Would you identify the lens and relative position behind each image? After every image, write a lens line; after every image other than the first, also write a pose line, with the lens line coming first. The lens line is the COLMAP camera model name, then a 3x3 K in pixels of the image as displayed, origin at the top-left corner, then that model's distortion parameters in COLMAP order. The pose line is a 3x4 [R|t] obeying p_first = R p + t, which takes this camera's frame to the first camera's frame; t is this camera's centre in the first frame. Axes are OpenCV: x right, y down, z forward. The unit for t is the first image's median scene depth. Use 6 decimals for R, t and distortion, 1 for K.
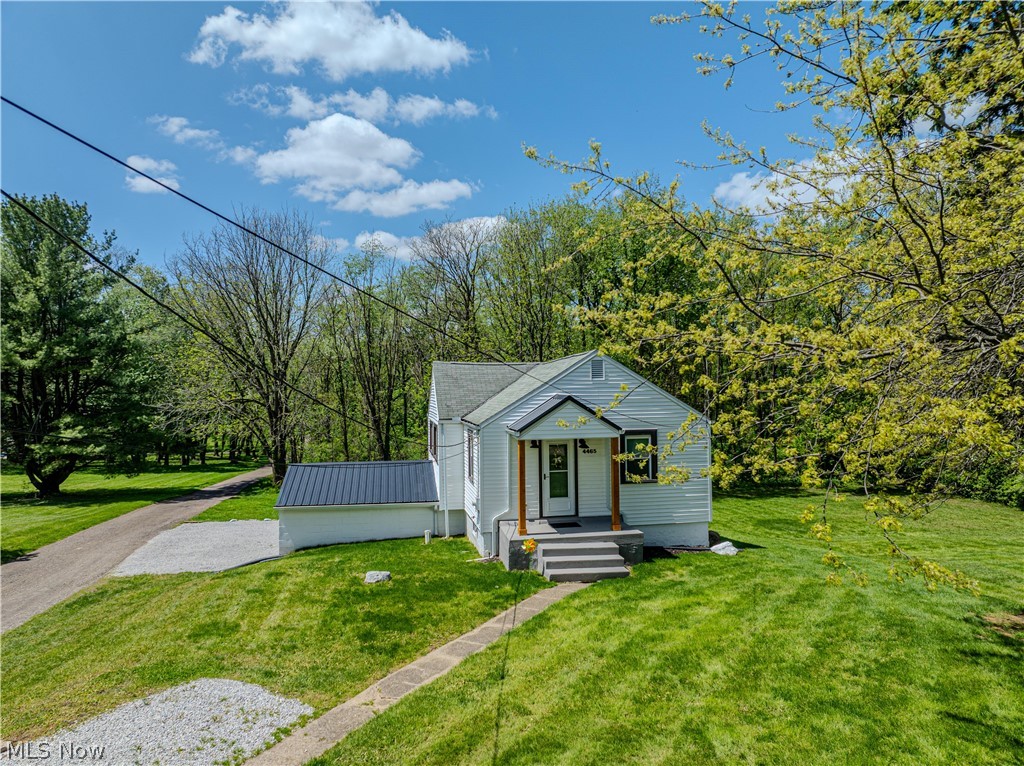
lens RADIAL K [[715.2, 0, 512.7], [0, 715.2, 380.8], [0, 0, 1]] dist [-0.046206, 0.012896]
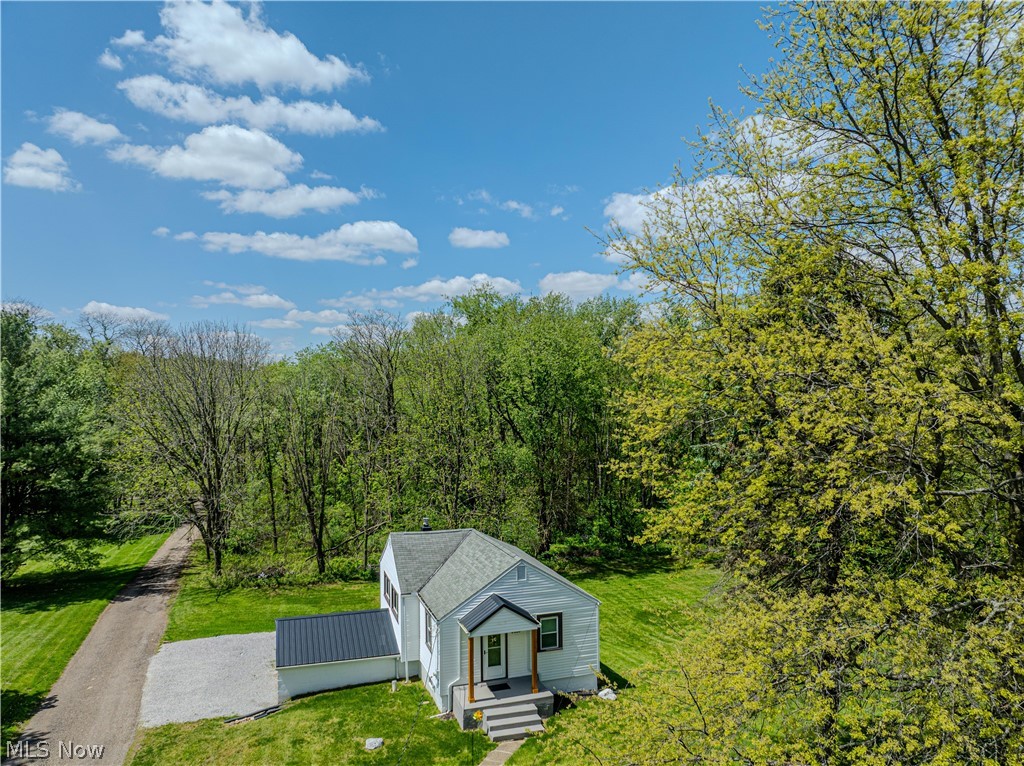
lens RADIAL K [[715.2, 0, 504.5], [0, 715.2, 374.3], [0, 0, 1]] dist [-0.046206, 0.012896]
pose [[0.990795, 0.001676, 0.135362, -0.115588], [-0.000081, 0.999931, -0.011789, -0.430226], [-0.135372, 0.011670, 0.990726, -0.440204]]
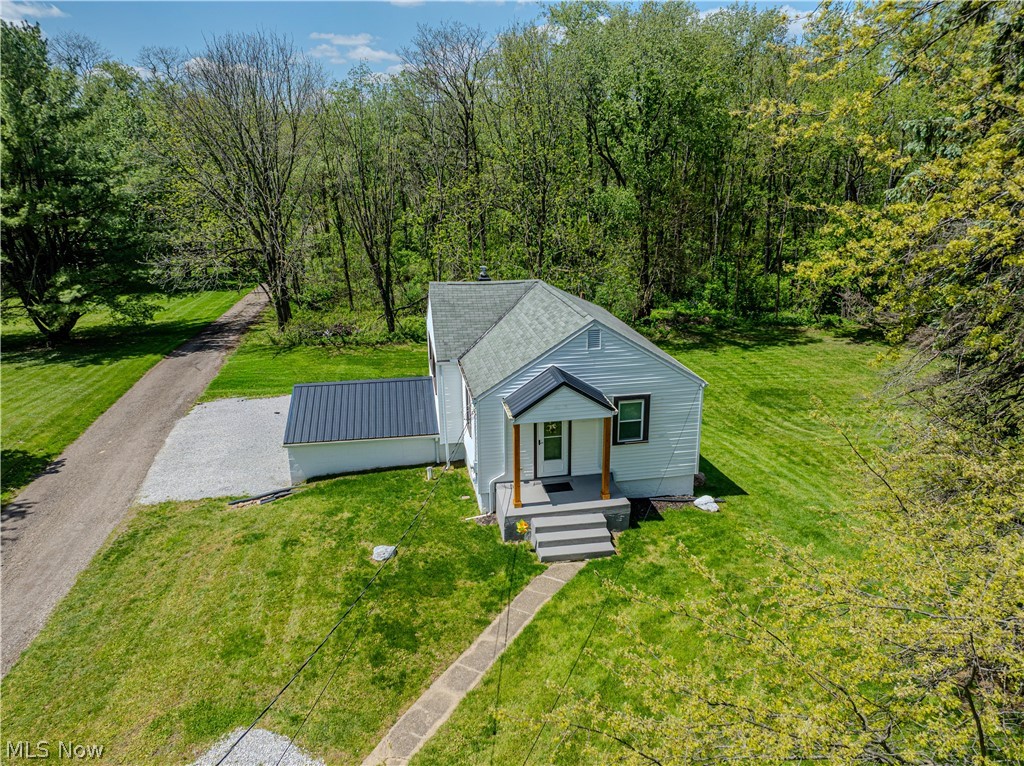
lens RADIAL K [[715.2, 0, 515.0], [0, 715.2, 383.6], [0, 0, 1]] dist [-0.046206, 0.012896]
pose [[0.999992, 0.000414, -0.004066, 0.014480], [0.000903, 0.947889, 0.318601, -0.298602], [0.003986, -0.318602, 0.947880, 0.042554]]
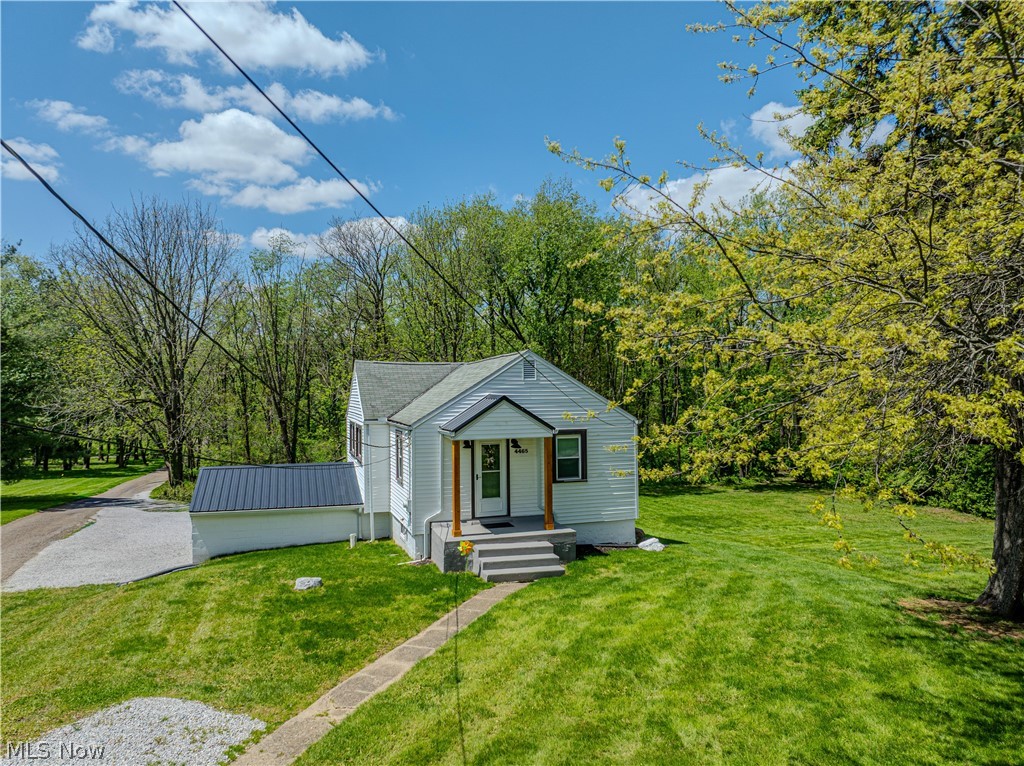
lens RADIAL K [[715.2, 0, 510.2], [0, 715.2, 366.2], [0, 0, 1]] dist [-0.046206, 0.012896]
pose [[0.990916, 0.006797, 0.134310, -0.046856], [-0.003754, 0.999731, -0.022903, 0.002683], [-0.134429, 0.022190, 0.990675, 0.004638]]
